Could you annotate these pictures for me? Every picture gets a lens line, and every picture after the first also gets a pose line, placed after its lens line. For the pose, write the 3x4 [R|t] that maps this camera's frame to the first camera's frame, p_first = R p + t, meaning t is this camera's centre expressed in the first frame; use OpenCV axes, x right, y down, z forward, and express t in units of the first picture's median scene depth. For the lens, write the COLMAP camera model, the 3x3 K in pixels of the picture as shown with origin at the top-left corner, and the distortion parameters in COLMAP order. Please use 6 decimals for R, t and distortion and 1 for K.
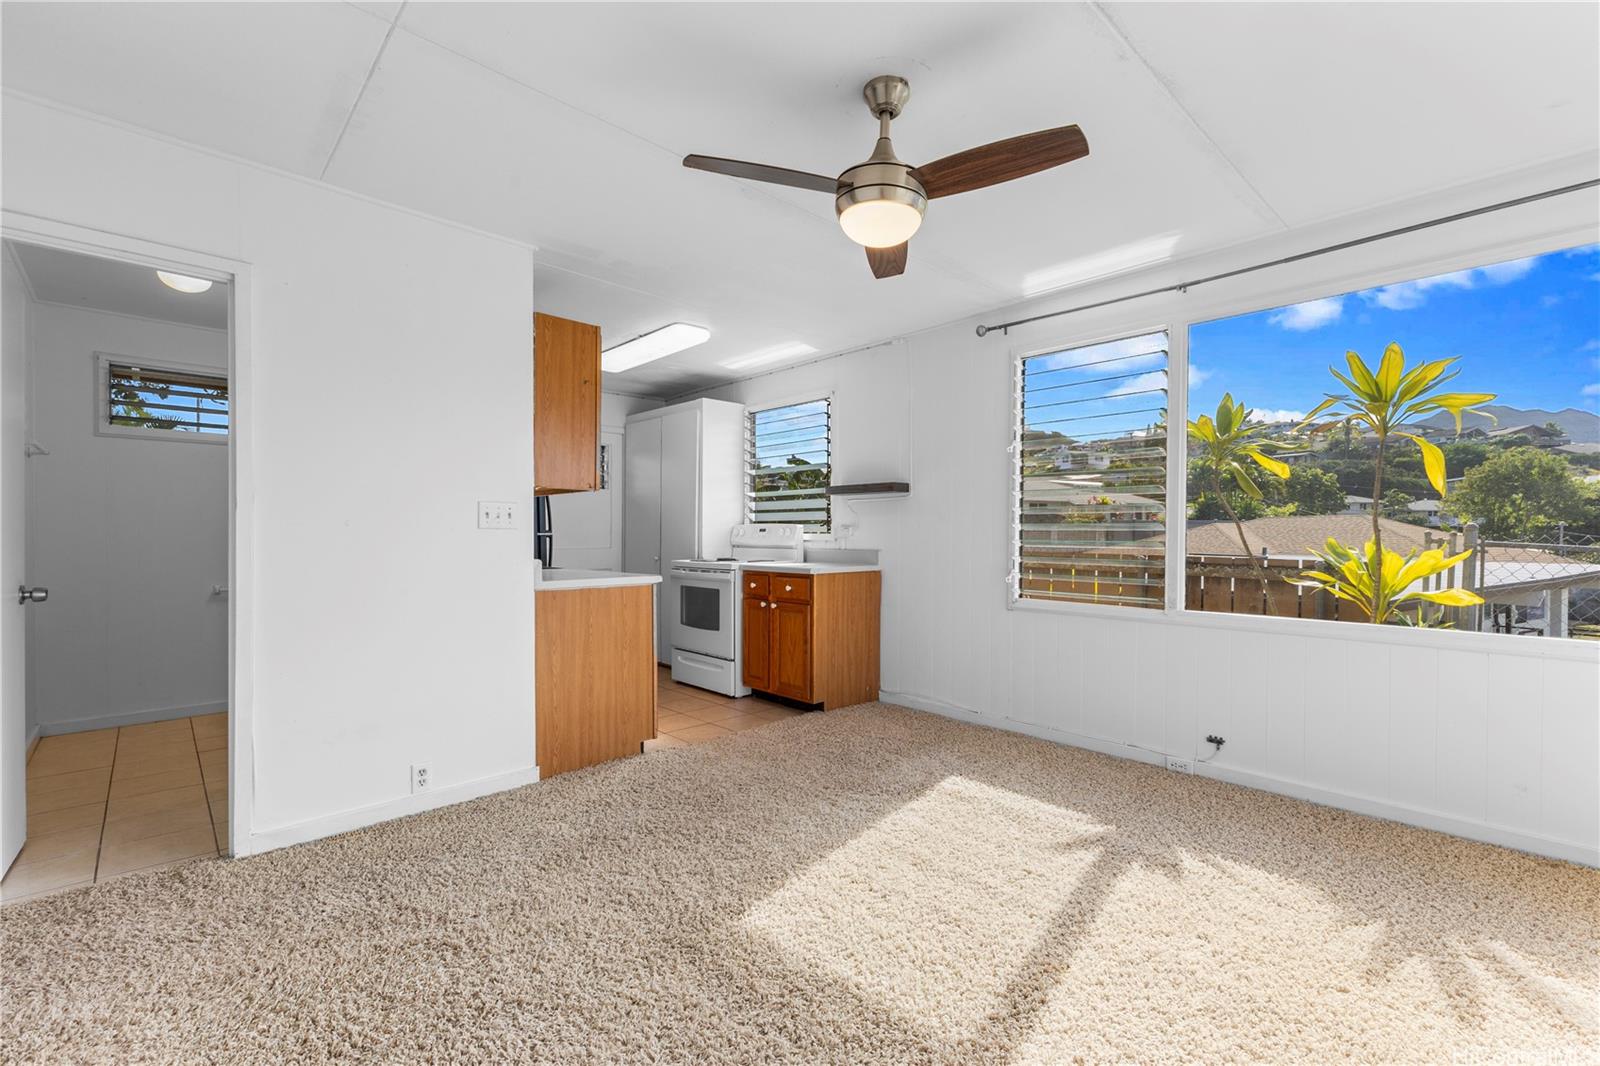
lens RADIAL K [[690.0, 0, 809.0], [0, 690.0, 540.2], [0, 0, 1]] dist [0.012557, 0.000216]
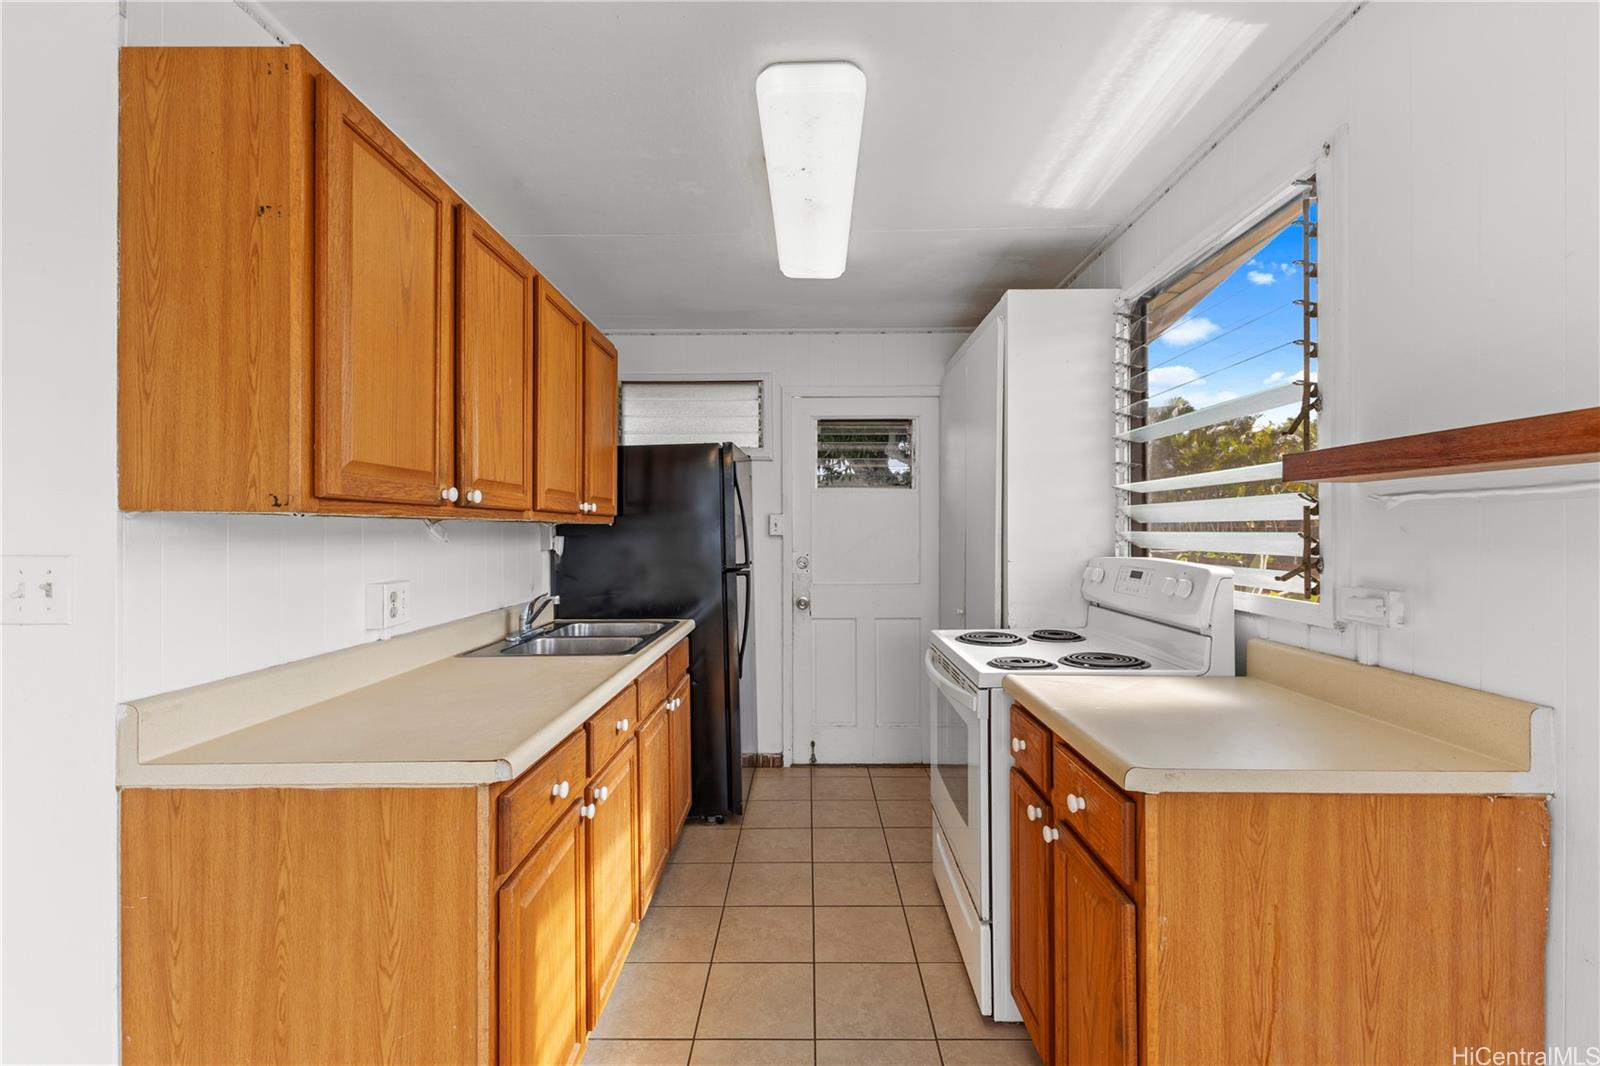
lens RADIAL K [[690.0, 0, 797.0], [0, 690.0, 529.4], [0, 0, 1]] dist [0.012557, 0.000216]
pose [[0.714528, -0.006876, -0.699573, 0.117826], [-0.001047, 0.999940, -0.010898, -0.056521], [0.699606, 0.008520, 0.714478, 0.873494]]
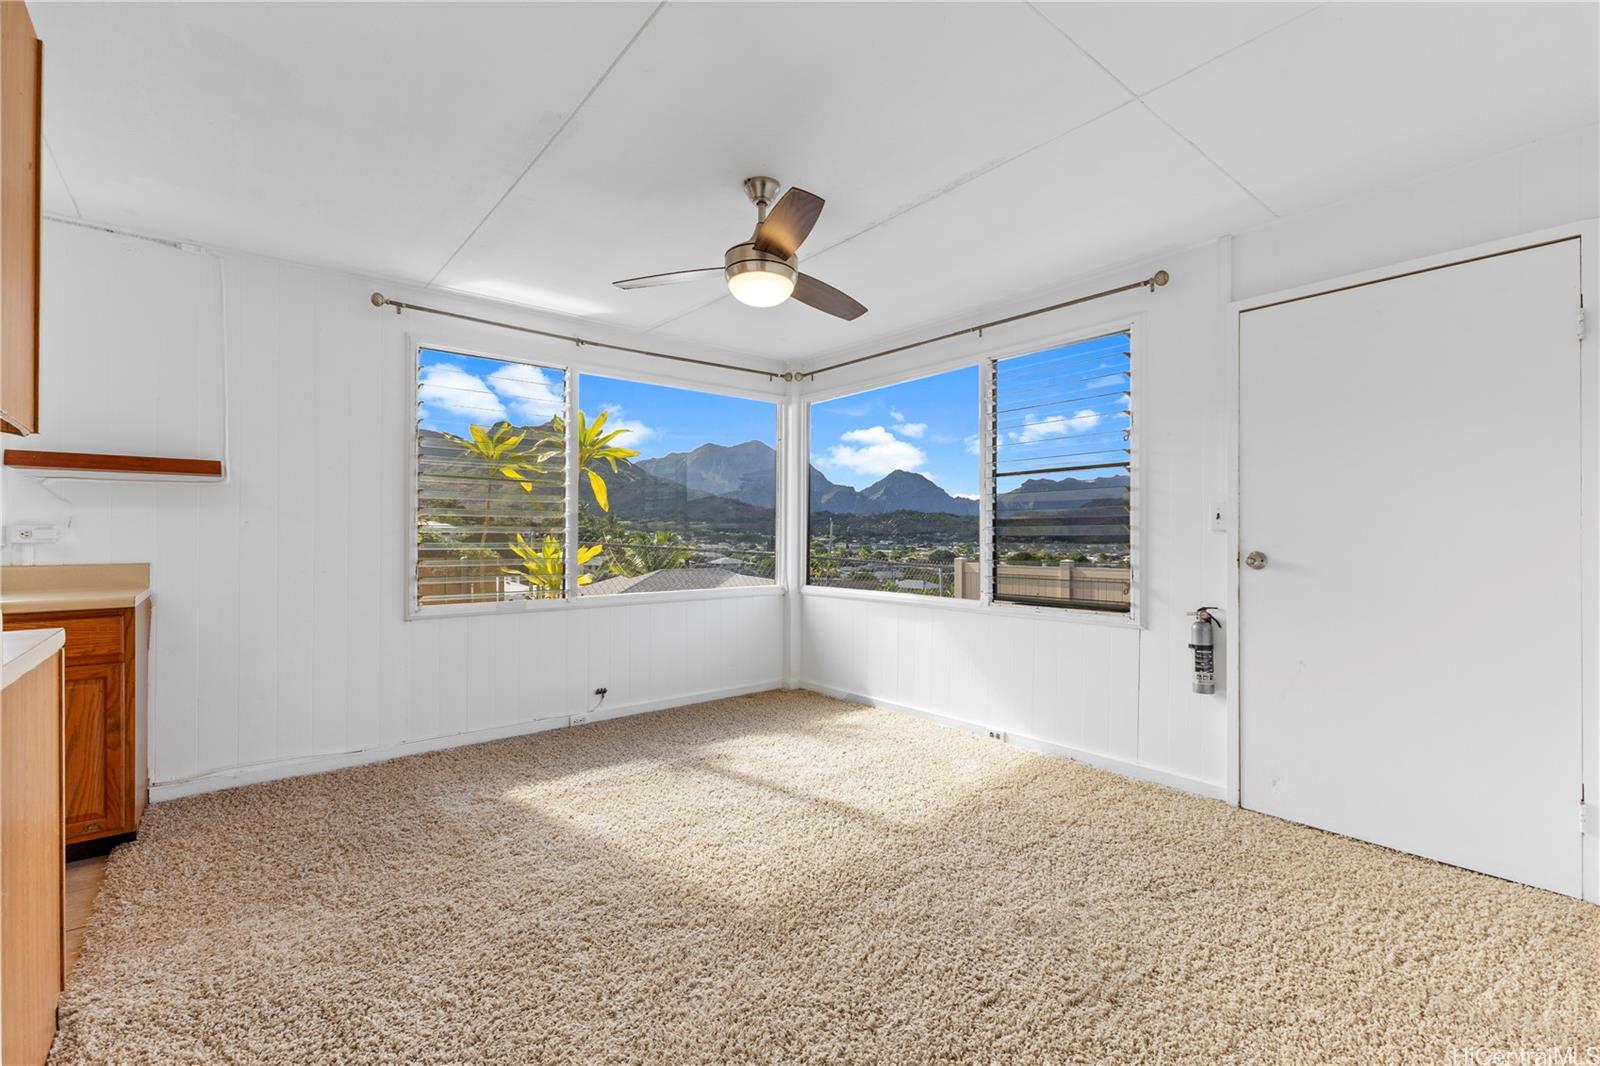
lens RADIAL K [[690.0, 0, 809.5], [0, 690.0, 528.7], [0, 0, 1]] dist [0.012557, 0.000216]
pose [[0.061387, 0.006727, 0.998091, -0.664935], [0.005051, 0.999962, -0.007050, -0.011502], [-0.998101, 0.005474, 0.061351, 0.483564]]
